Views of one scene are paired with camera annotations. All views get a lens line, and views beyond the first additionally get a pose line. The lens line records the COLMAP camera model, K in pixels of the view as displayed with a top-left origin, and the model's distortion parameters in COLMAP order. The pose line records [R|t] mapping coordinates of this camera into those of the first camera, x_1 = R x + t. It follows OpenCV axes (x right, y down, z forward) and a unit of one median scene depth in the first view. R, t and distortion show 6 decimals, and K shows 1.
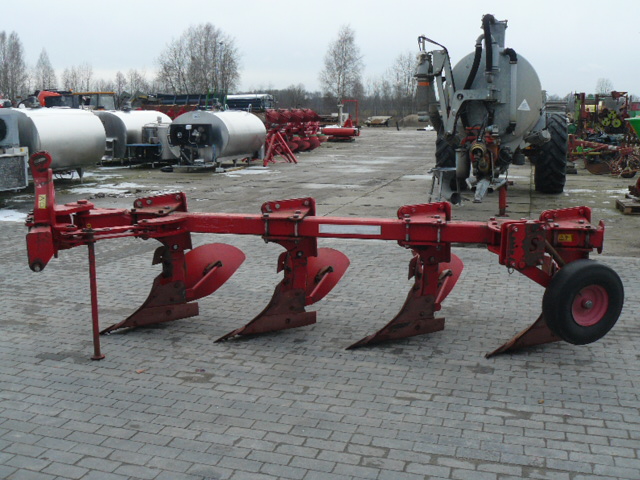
lens RADIAL K [[696.2, 0, 314.2], [0, 696.2, 232.5], [0, 0, 1]] dist [-0.194660, 0.235972]
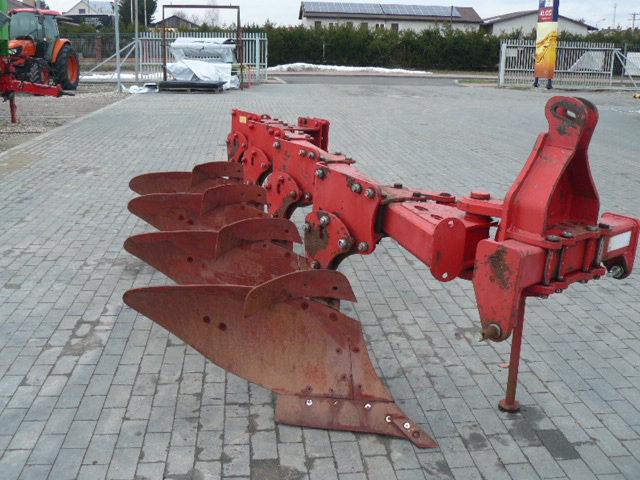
lens RADIAL K [[696.2, 0, 314.2], [0, 696.2, 232.5], [0, 0, 1]] dist [-0.194660, 0.235972]
pose [[-0.382194, -0.251542, 0.889187, -0.800054], [0.144692, 0.934080, 0.326433, -0.216435], [-0.912684, 0.253419, -0.320604, 1.364856]]
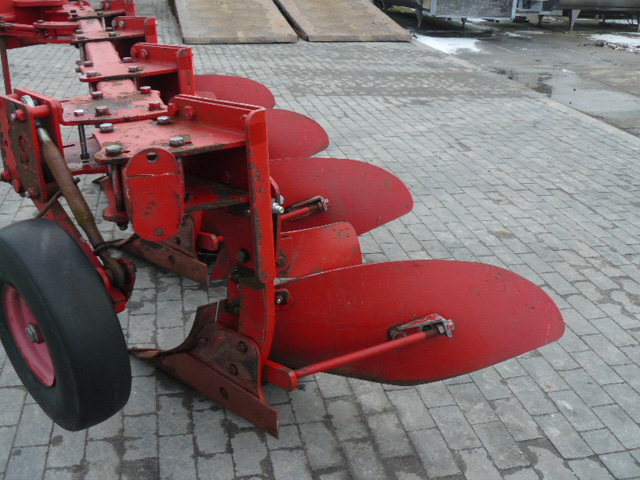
lens RADIAL K [[696.2, 0, 314.2], [0, 696.2, 232.5], [0, 0, 1]] dist [-0.194660, 0.235972]
pose [[0.482798, 0.355315, -0.800411, 0.736006], [-0.175327, 0.934704, 0.309175, -0.095500], [0.858002, -0.008936, 0.513569, 0.882715]]
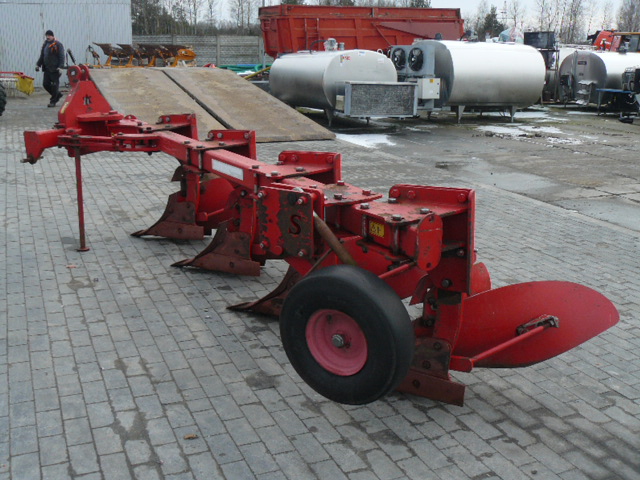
lens RADIAL K [[696.2, 0, 314.2], [0, 696.2, 232.5], [0, 0, 1]] dist [-0.194660, 0.235972]
pose [[0.650850, 0.210406, -0.729469, 0.773110], [-0.151000, 0.977509, 0.147224, -0.071604], [0.744039, 0.014329, 0.667983, 0.536128]]
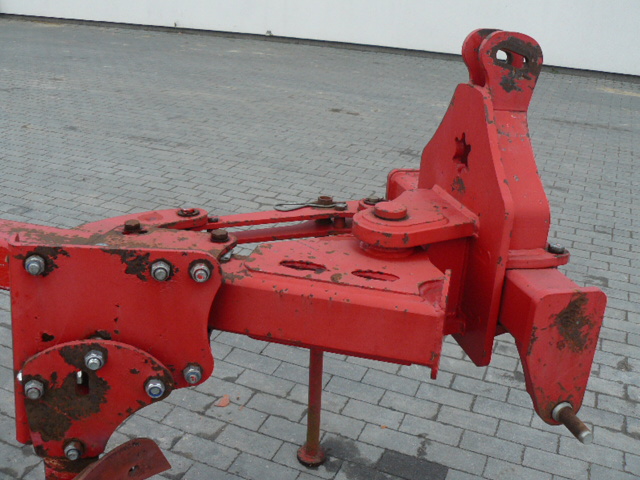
lens RADIAL K [[696.2, 0, 314.2], [0, 696.2, 232.5], [0, 0, 1]] dist [-0.194660, 0.235972]
pose [[-0.993283, -0.080150, 0.083451, -0.354119], [-0.021748, 0.837696, 0.545704, -0.215033], [-0.113645, 0.540224, -0.833812, 1.342845]]
